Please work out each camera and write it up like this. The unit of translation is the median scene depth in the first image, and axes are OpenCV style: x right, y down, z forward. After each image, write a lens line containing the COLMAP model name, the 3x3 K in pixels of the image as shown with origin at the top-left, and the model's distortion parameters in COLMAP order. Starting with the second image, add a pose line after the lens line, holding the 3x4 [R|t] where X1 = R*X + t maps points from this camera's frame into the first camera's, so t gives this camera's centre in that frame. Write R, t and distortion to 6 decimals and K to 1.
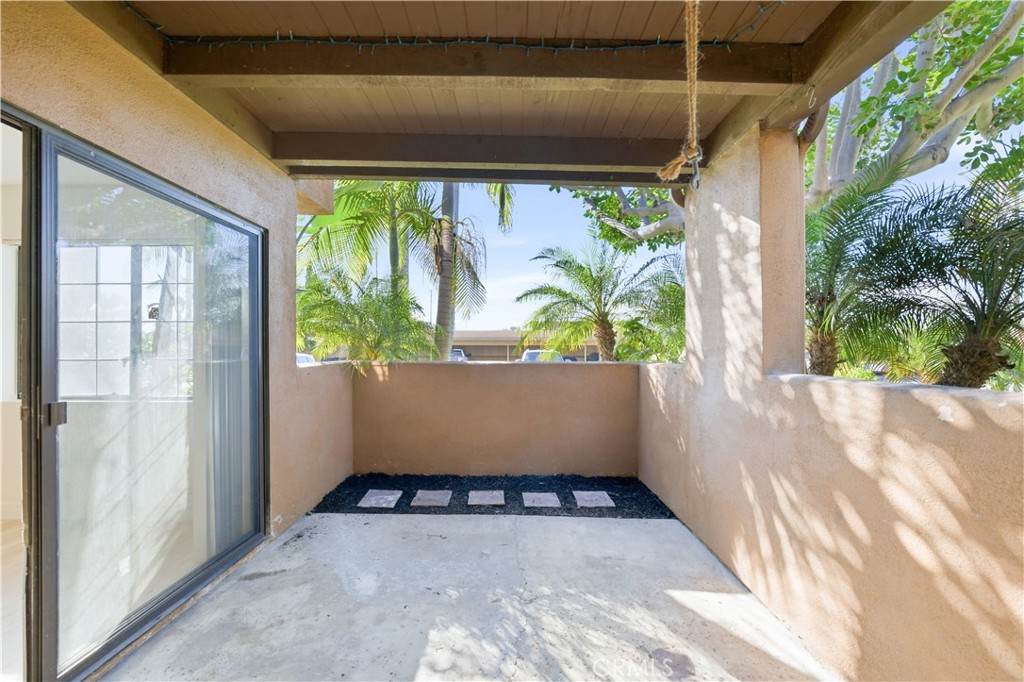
lens RADIAL K [[403.3, 0, 505.6], [0, 403.3, 354.1], [0, 0, 1]] dist [-0.027106, 0.008816]
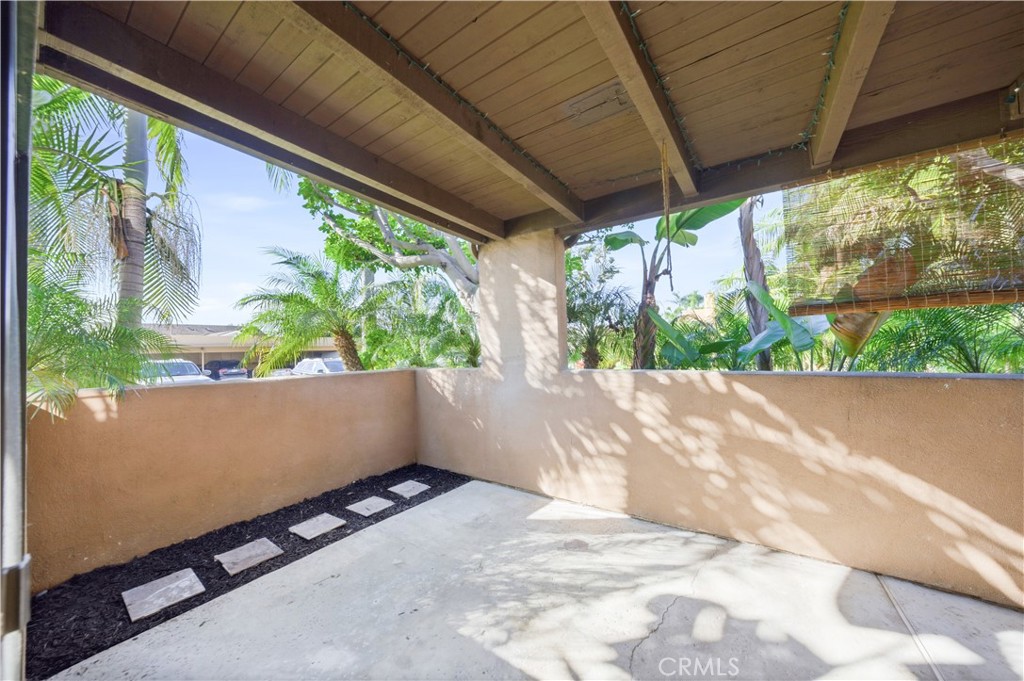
lens RADIAL K [[357.8, 0, 508.8], [0, 357.8, 339.3], [0, 0, 1]] dist [-0.029328, 0.006284]
pose [[0.555817, 0.007647, 0.831270, -0.733060], [0.033561, 0.998936, -0.031629, -0.040622], [-0.830627, 0.045478, 0.554969, 0.270516]]
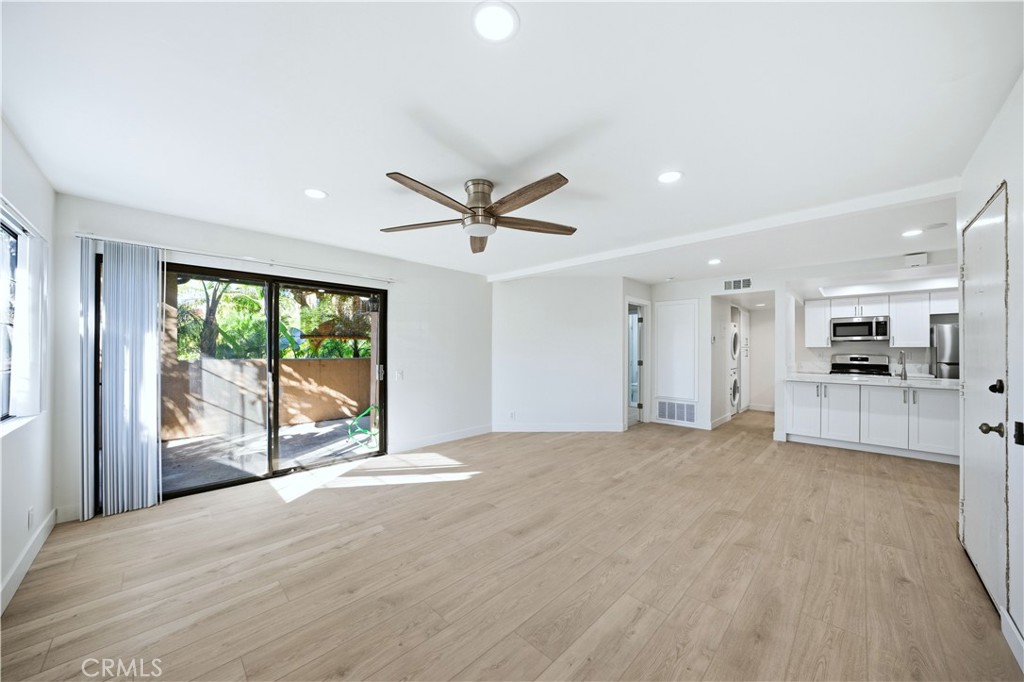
lens RADIAL K [[360.5, 0, 509.9], [0, 360.5, 339.7], [0, 0, 1]] dist [-0.028008, 0.005818]
pose [[-0.724121, 0.006275, 0.689644, -2.618390], [-0.003120, 0.999919, -0.012374, -0.078812], [-0.689666, -0.011112, -0.724042, 1.094761]]
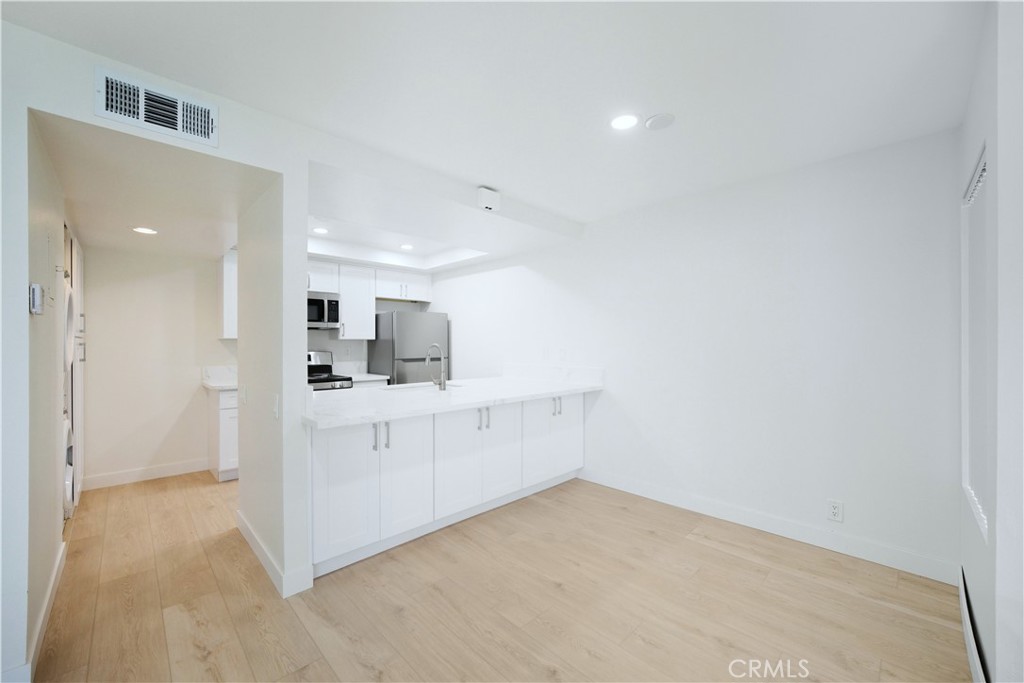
lens RADIAL K [[406.2, 0, 512.0], [0, 406.2, 341.5], [0, 0, 1]] dist [-0.001089, -0.000069]
pose [[-0.697805, -0.009665, -0.716222, -1.975137], [-0.009394, 0.999946, -0.004341, -0.051076], [0.716226, 0.003699, -0.697859, -0.732653]]
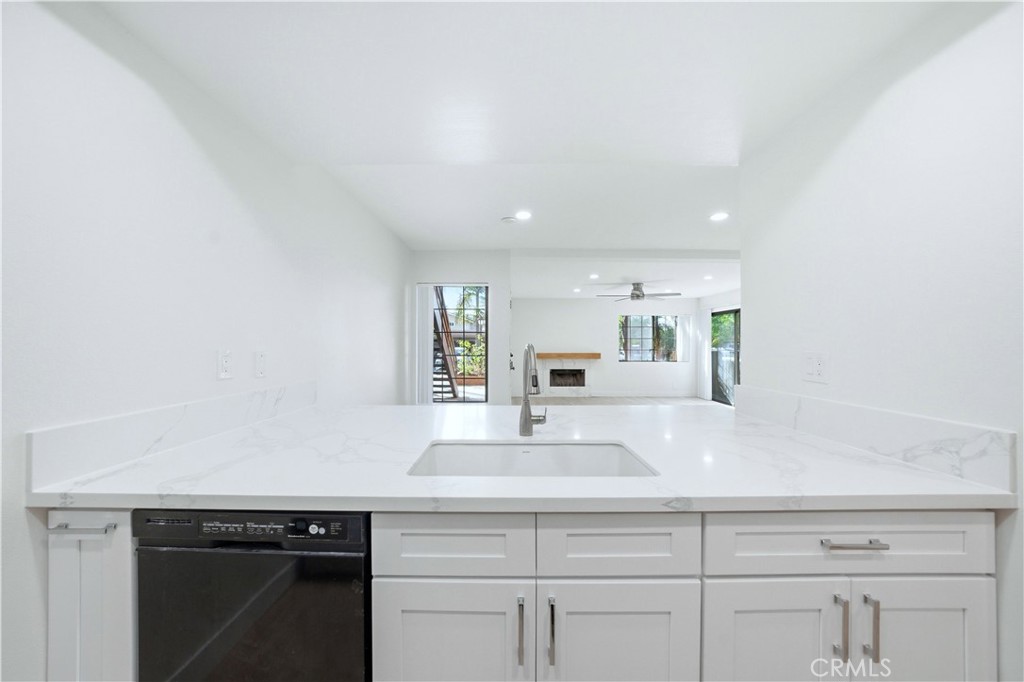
lens RADIAL K [[357.8, 0, 508.8], [0, 357.8, 339.8], [0, 0, 1]] dist [-0.029328, 0.006284]
pose [[0.999866, -0.003200, 0.016083, -2.905189], [0.003522, 0.999793, -0.020054, -0.044177], [-0.016016, 0.020108, 0.999670, -2.586608]]
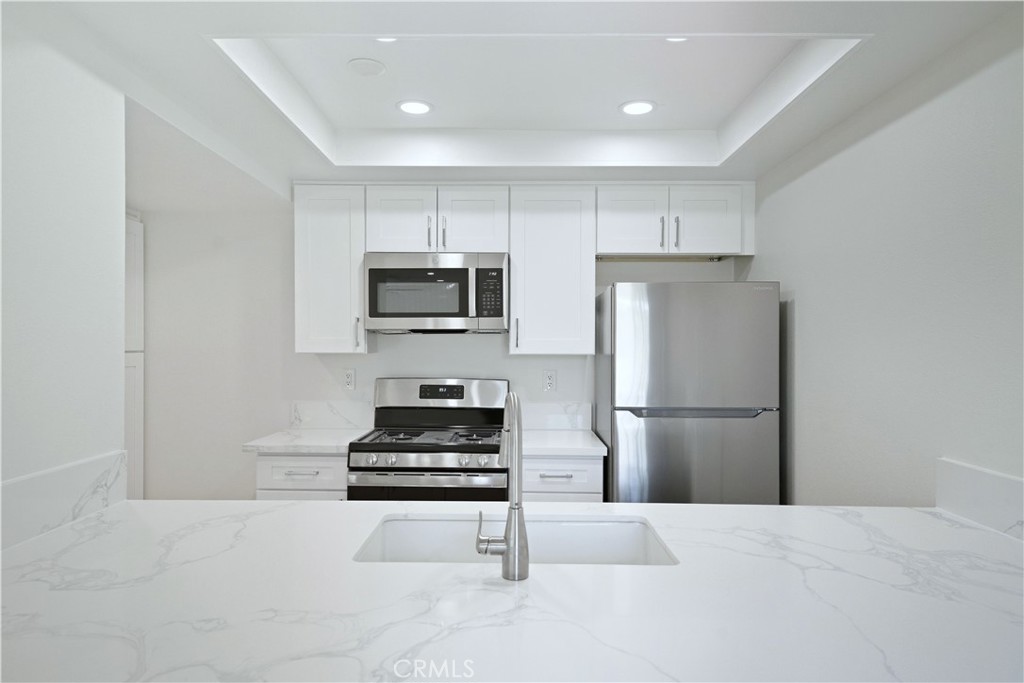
lens RADIAL K [[647.5, 0, 512.0], [0, 647.5, 341.5], [0, 0, 1]] dist [0.047146, 0.000082]
pose [[-0.999849, -0.010023, -0.014222, -2.853766], [-0.010106, 0.999932, 0.005832, -0.103287], [0.014162, 0.005975, -0.999882, -1.345682]]
